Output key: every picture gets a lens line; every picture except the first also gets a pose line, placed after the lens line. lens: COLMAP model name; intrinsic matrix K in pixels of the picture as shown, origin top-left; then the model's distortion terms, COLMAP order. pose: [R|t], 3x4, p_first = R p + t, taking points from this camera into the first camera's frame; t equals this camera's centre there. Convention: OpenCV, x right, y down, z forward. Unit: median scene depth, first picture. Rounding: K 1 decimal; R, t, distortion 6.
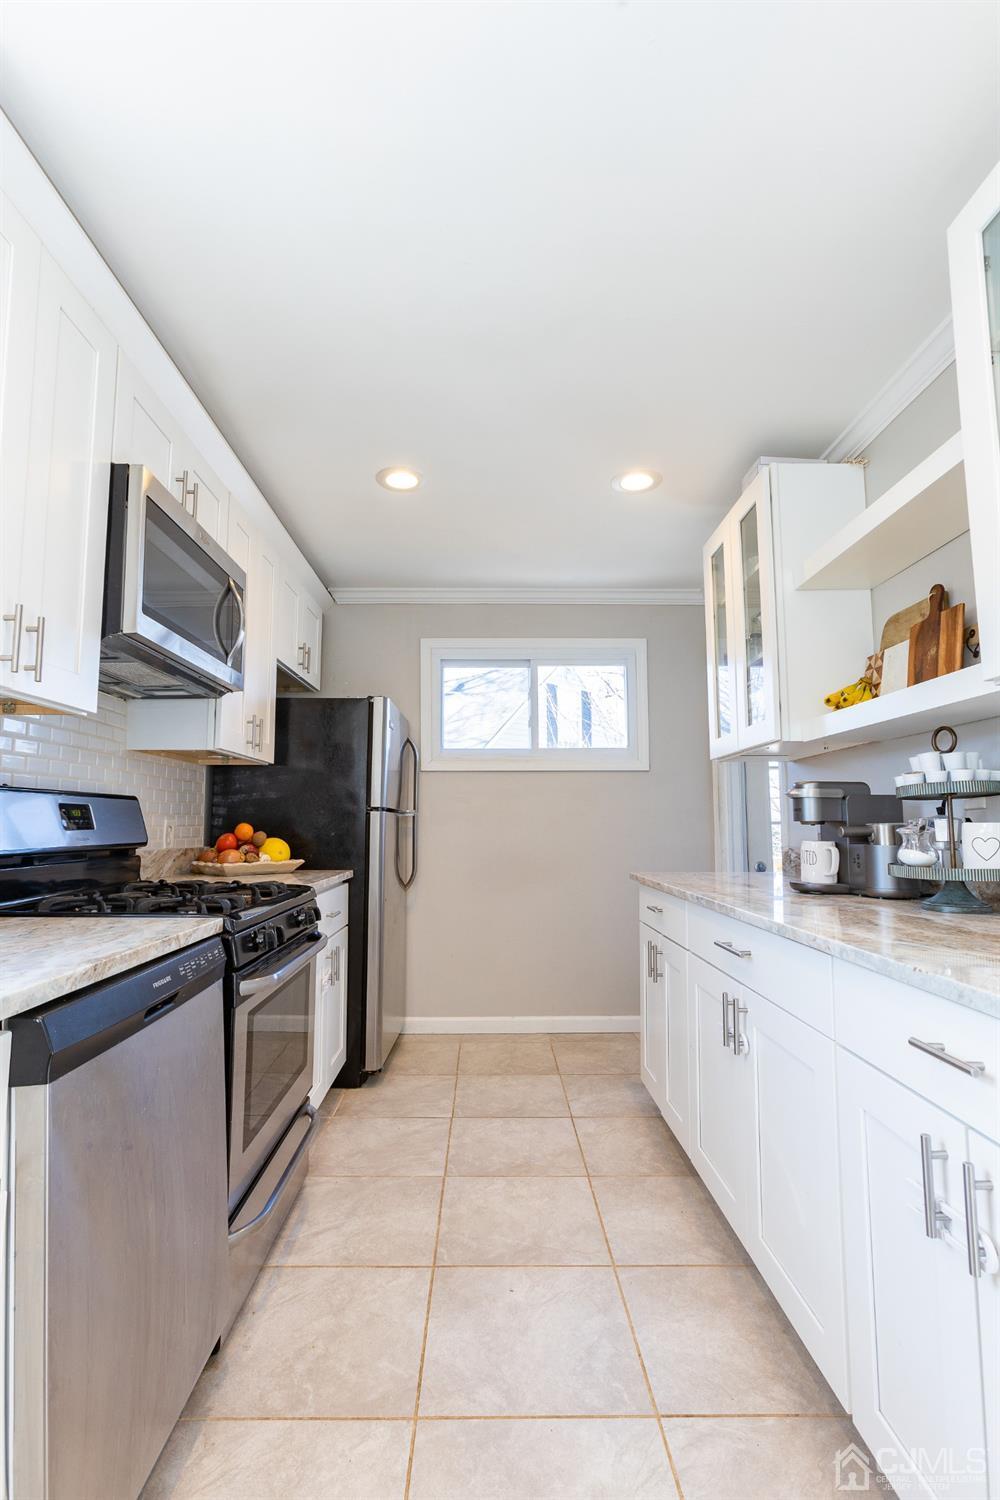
lens RADIAL K [[710.4, 0, 494.0], [0, 710.4, 757.3], [0, 0, 1]] dist [-0.017211, 0.012179]
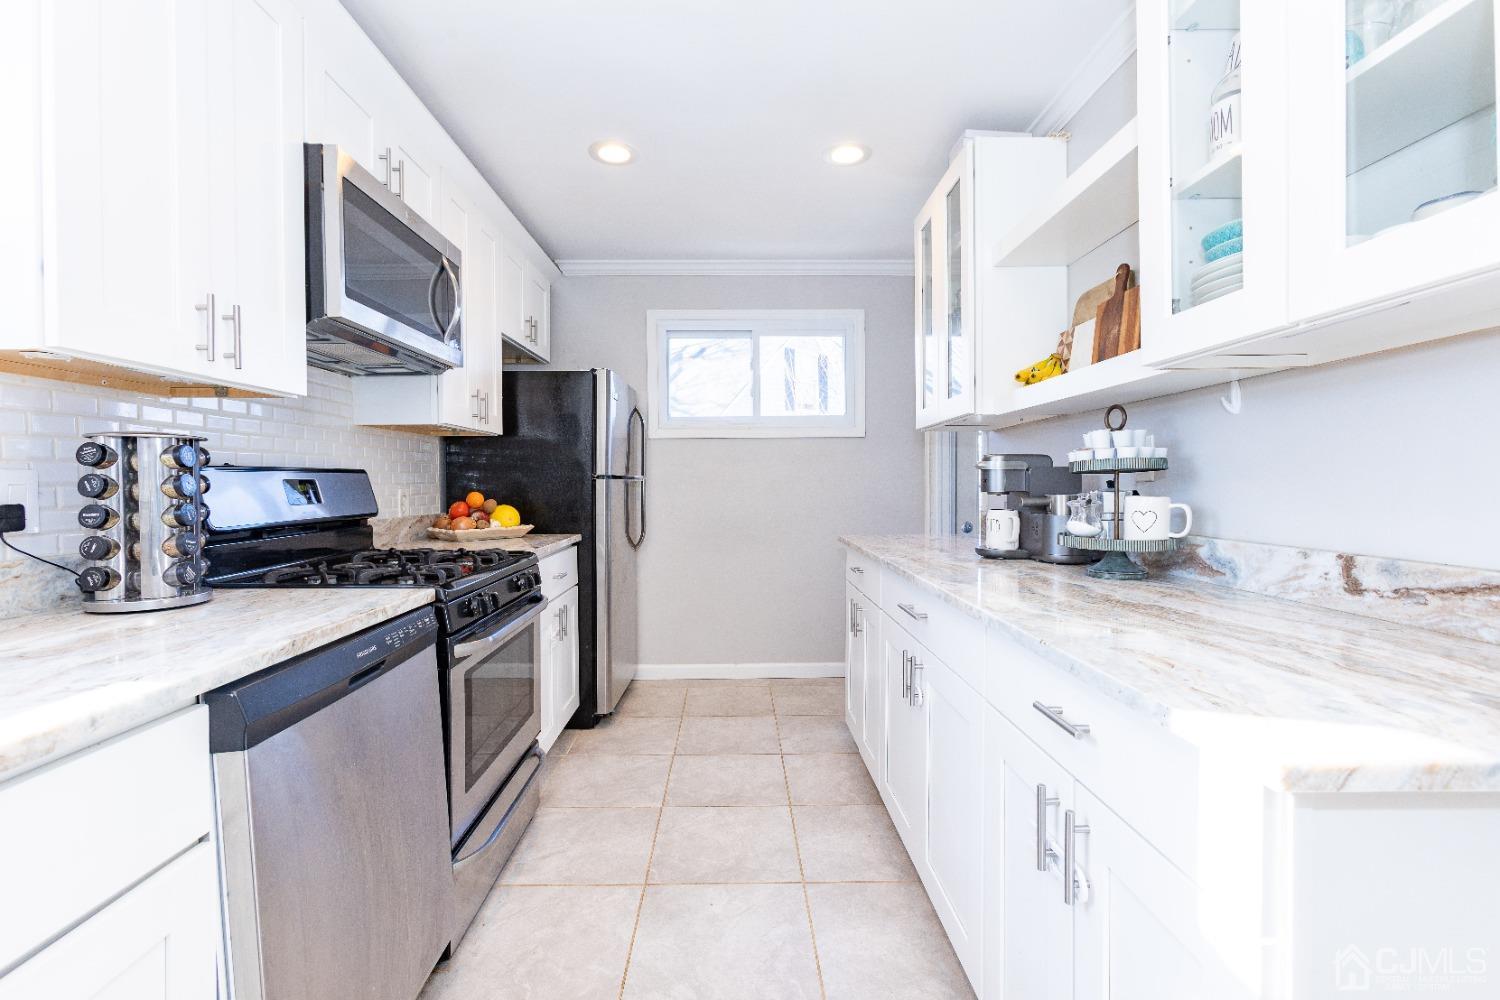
lens RADIAL K [[672.5, 0, 746.1], [0, 672.5, 491.5], [0, 0, 1]] dist [-0.022019, 0.019787]
pose [[0.999973, -0.004725, 0.005701, 0.063959], [0.004064, 0.993828, 0.110858, -0.022972], [-0.006190, -0.110832, 0.993820, -0.000976]]
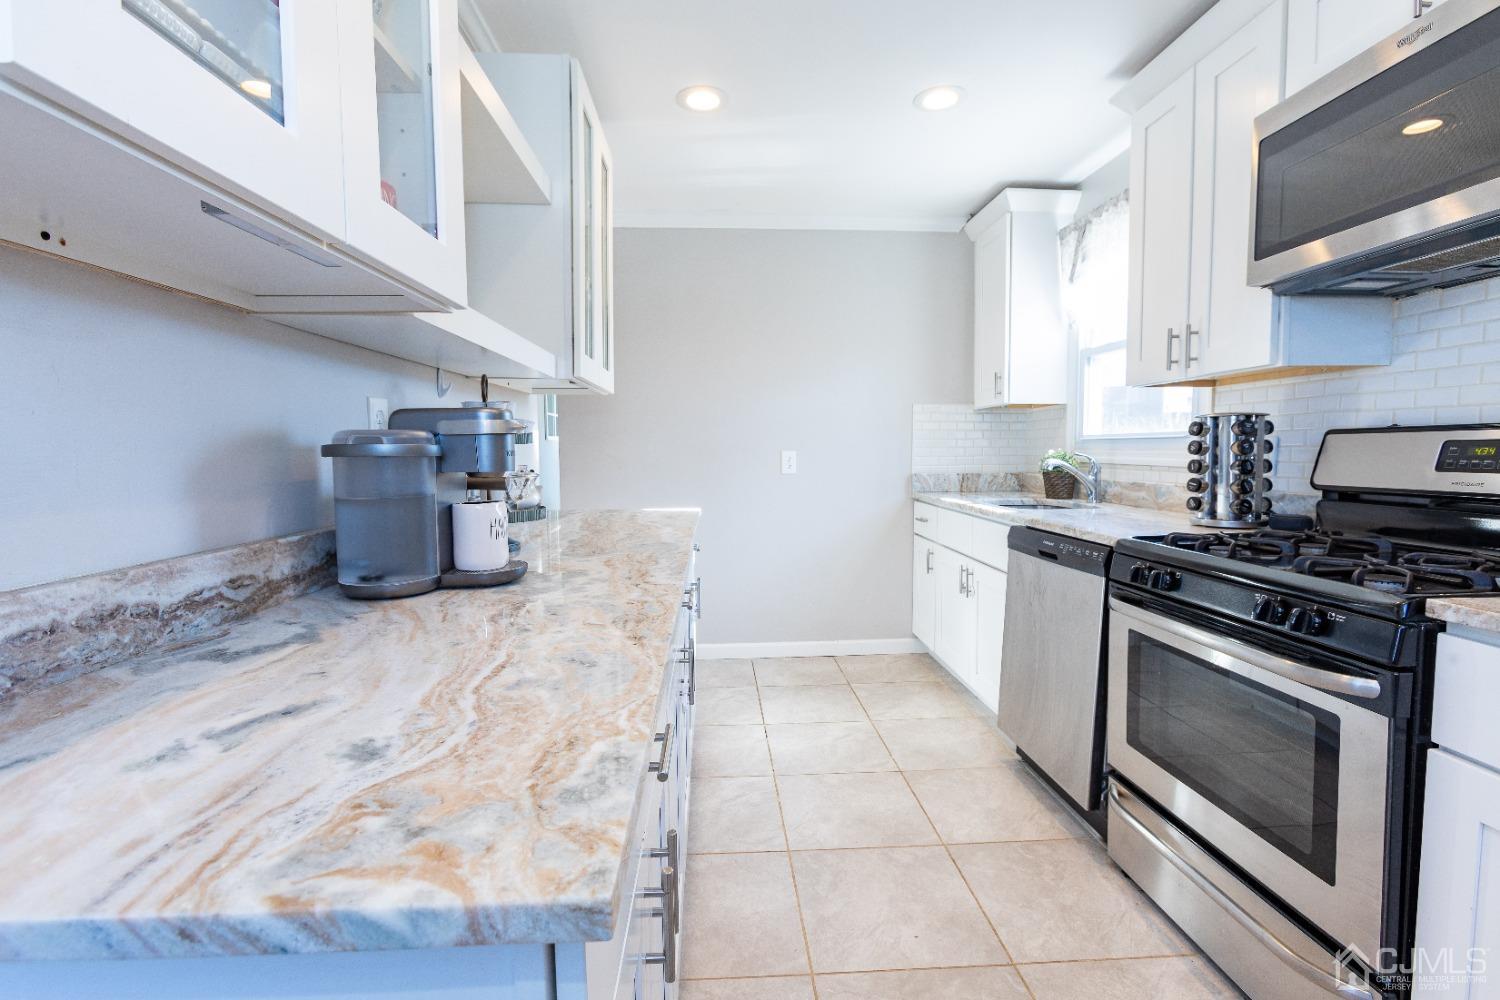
lens RADIAL K [[638.0, 0, 745.7], [0, 638.0, 486.1], [0, 0, 1]] dist [-0.023844, 0.008908]
pose [[-0.999491, 0.008531, -0.030725, 0.234153], [0.009766, 0.999141, -0.040262, 0.128015], [0.030355, -0.040542, -0.998717, 1.558459]]
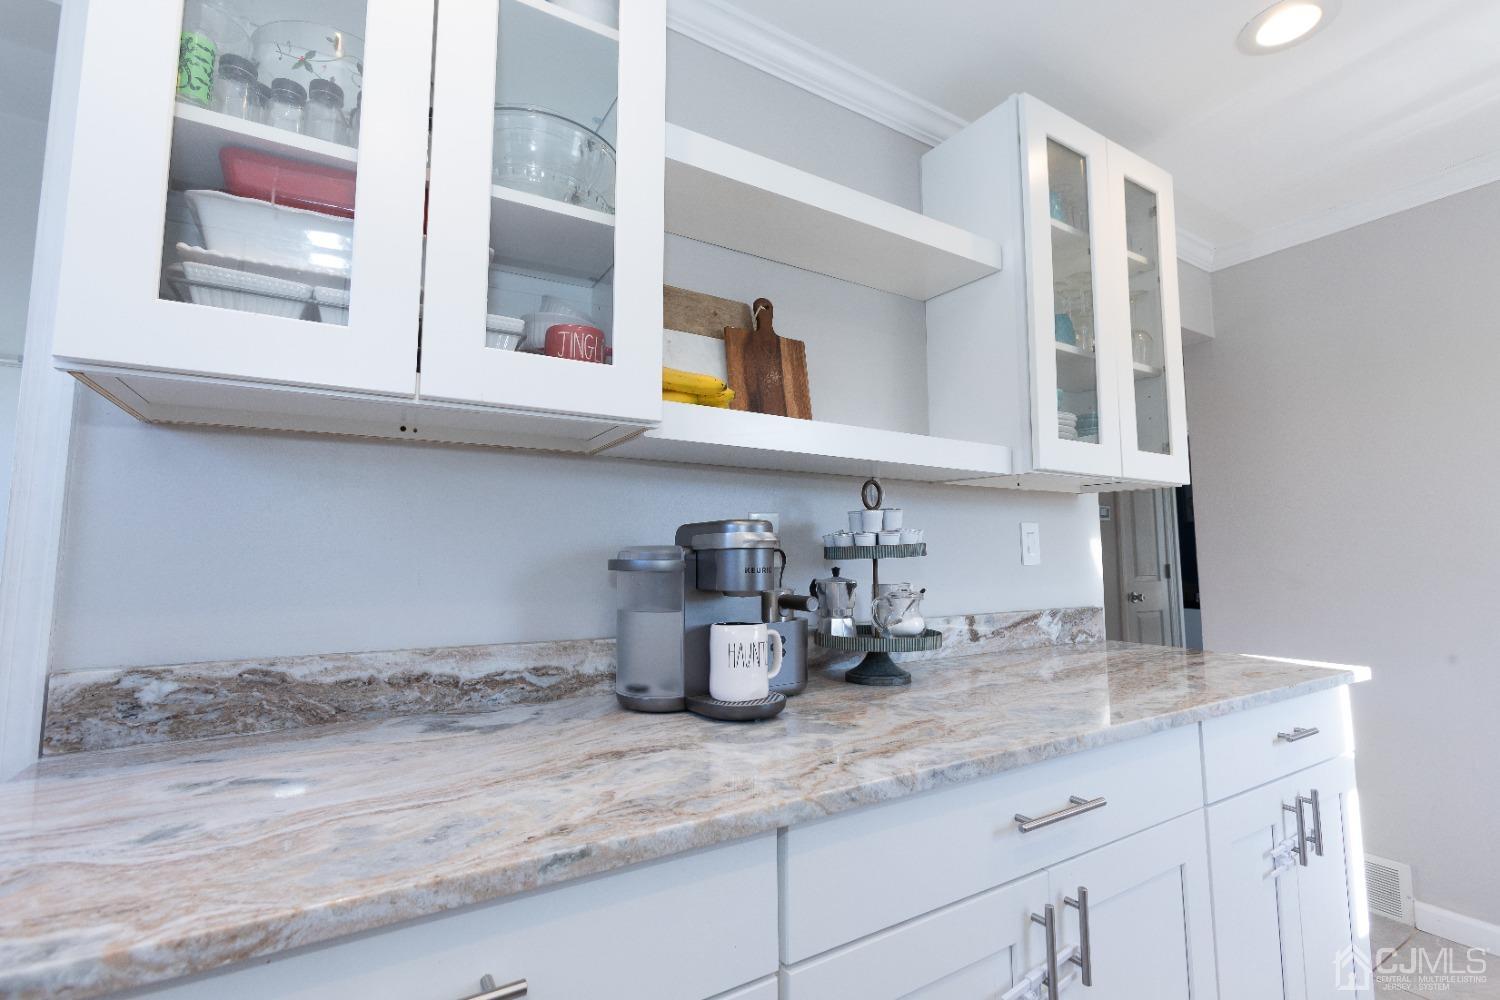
lens RADIAL K [[664.6, 0, 776.6], [0, 664.6, 492.7], [0, 0, 1]] dist [-0.021288, 0.009448]
pose [[-0.526041, 0.083940, 0.846307, -0.024278], [-0.084296, 0.985071, -0.150100, 0.091674], [-0.846271, -0.150299, -0.511112, 1.252063]]
